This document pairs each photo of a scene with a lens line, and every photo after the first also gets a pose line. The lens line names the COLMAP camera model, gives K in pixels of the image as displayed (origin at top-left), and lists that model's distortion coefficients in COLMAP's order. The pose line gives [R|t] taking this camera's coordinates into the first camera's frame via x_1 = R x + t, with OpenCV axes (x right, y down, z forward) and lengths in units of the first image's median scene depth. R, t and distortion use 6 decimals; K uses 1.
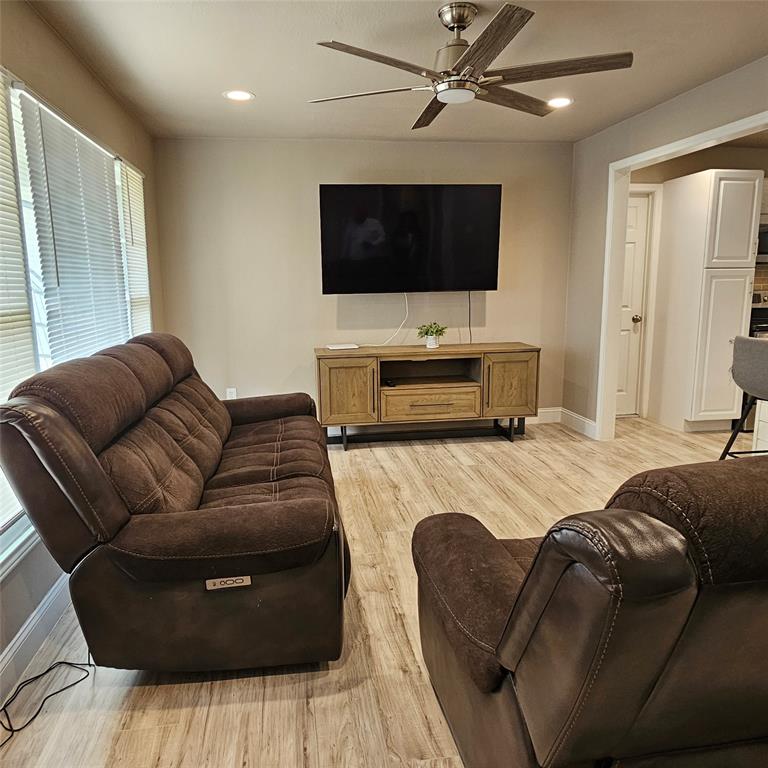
lens RADIAL K [[600.5, 0, 384.0], [0, 600.5, 384.0], [0, 0, 1]] dist [0.007180, -0.001790]
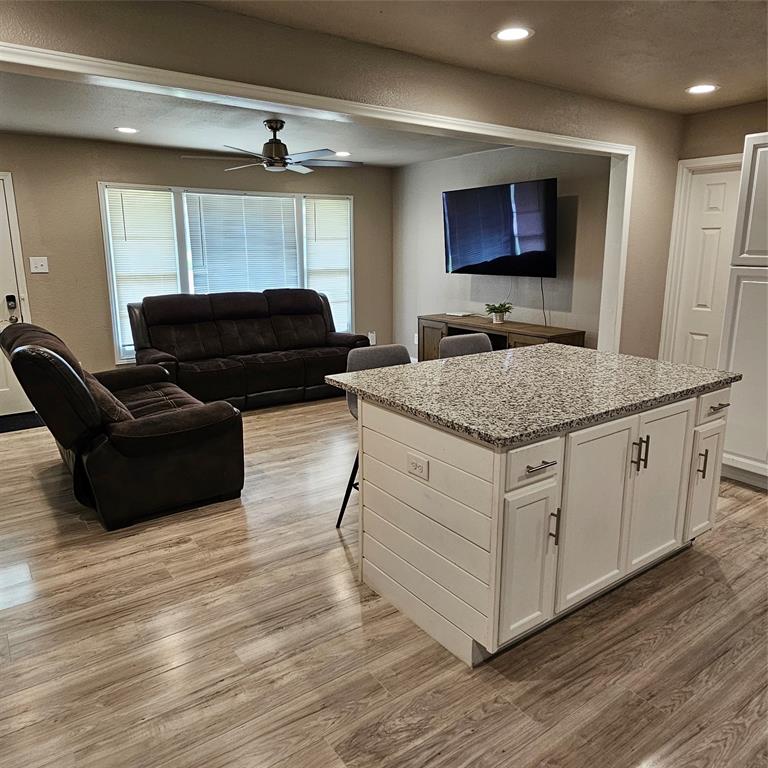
lens RADIAL K [[599.3, 0, 392.8], [0, 599.3, 367.4], [0, 0, 1]] dist [0.009885, -0.008449]
pose [[0.456055, 0.188871, -0.869679, 1.404334], [-0.157201, 0.978951, 0.130166, -0.132157], [0.875957, 0.077352, 0.476147, 0.363615]]
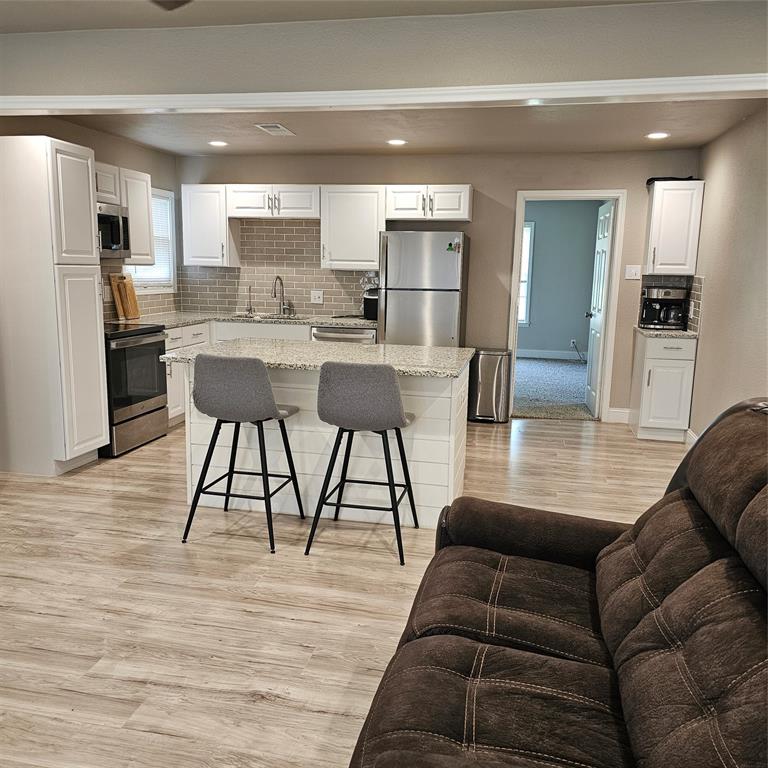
lens RADIAL K [[681.7, 0, 384.0], [0, 681.7, 384.0], [0, 0, 1]] dist [0.001275, -0.003593]
pose [[0.358511, -0.140617, 0.922874, -0.201070], [0.136109, 0.985900, 0.097346, -0.093329], [-0.923550, 0.090712, 0.372596, 0.404580]]
